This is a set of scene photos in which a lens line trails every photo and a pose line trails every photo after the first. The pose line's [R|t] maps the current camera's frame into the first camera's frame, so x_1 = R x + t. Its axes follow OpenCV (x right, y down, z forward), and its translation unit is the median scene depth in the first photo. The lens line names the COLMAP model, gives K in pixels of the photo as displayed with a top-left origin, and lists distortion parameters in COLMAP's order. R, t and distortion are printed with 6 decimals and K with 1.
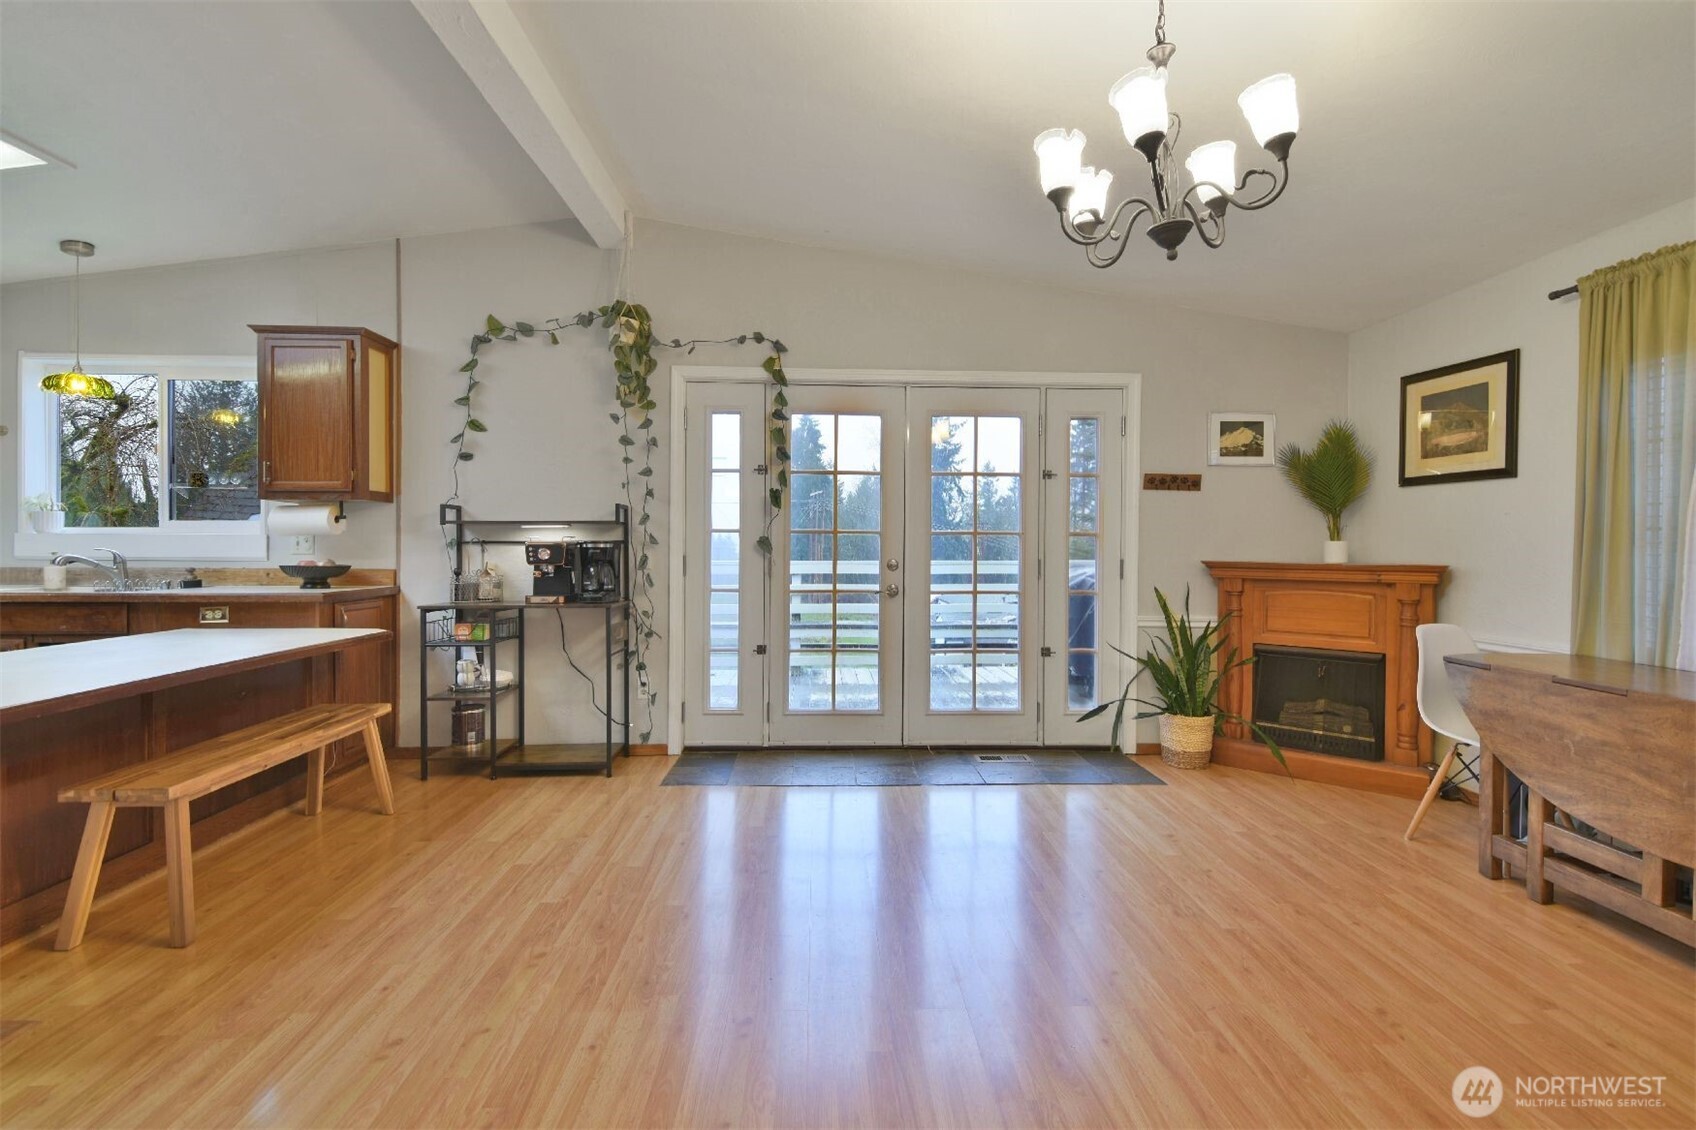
lens RADIAL K [[820.3, 0, 855.5], [0, 820.3, 555.8], [0, 0, 1]] dist [0.010717, -0.007171]
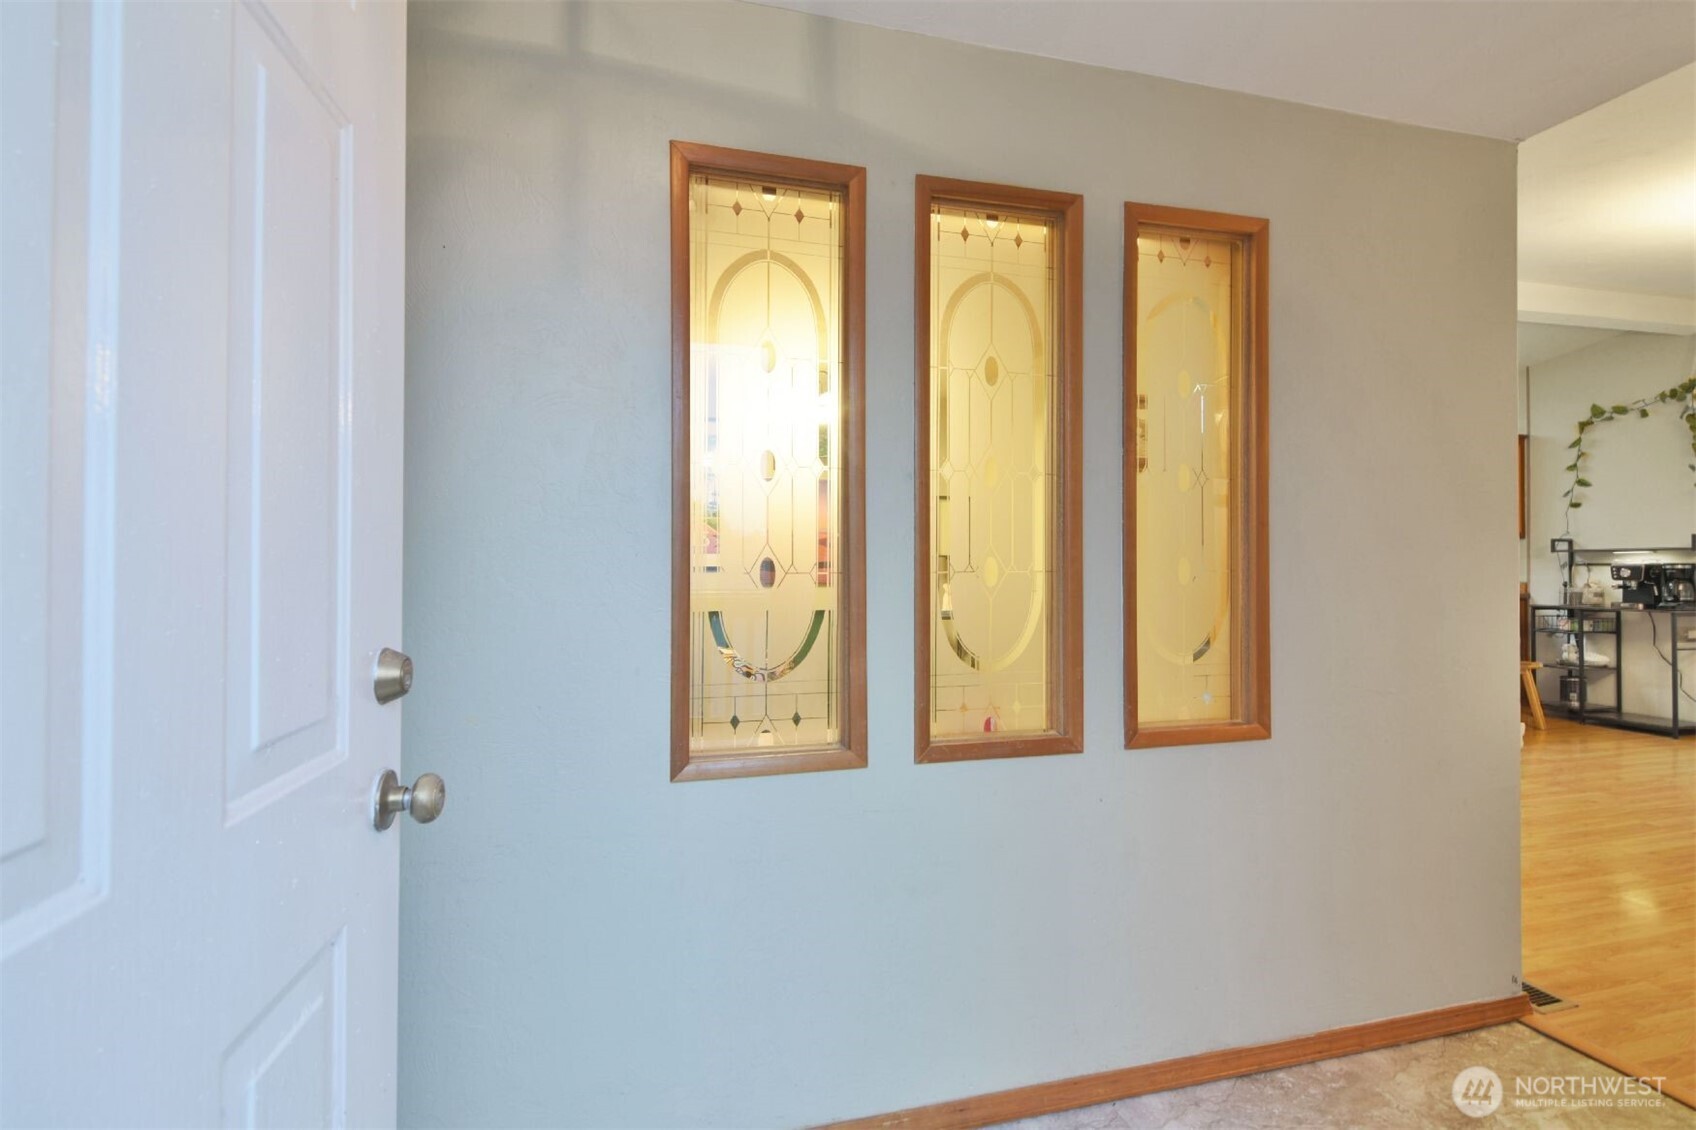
lens RADIAL K [[820.3, 0, 862.2], [0, 820.3, 557.8], [0, 0, 1]] dist [0.010717, -0.007171]
pose [[0.212393, -0.005836, -0.977167, 0.693661], [-0.001608, 0.999979, -0.006322, -0.016741], [0.977183, 0.002914, 0.212379, -0.551086]]
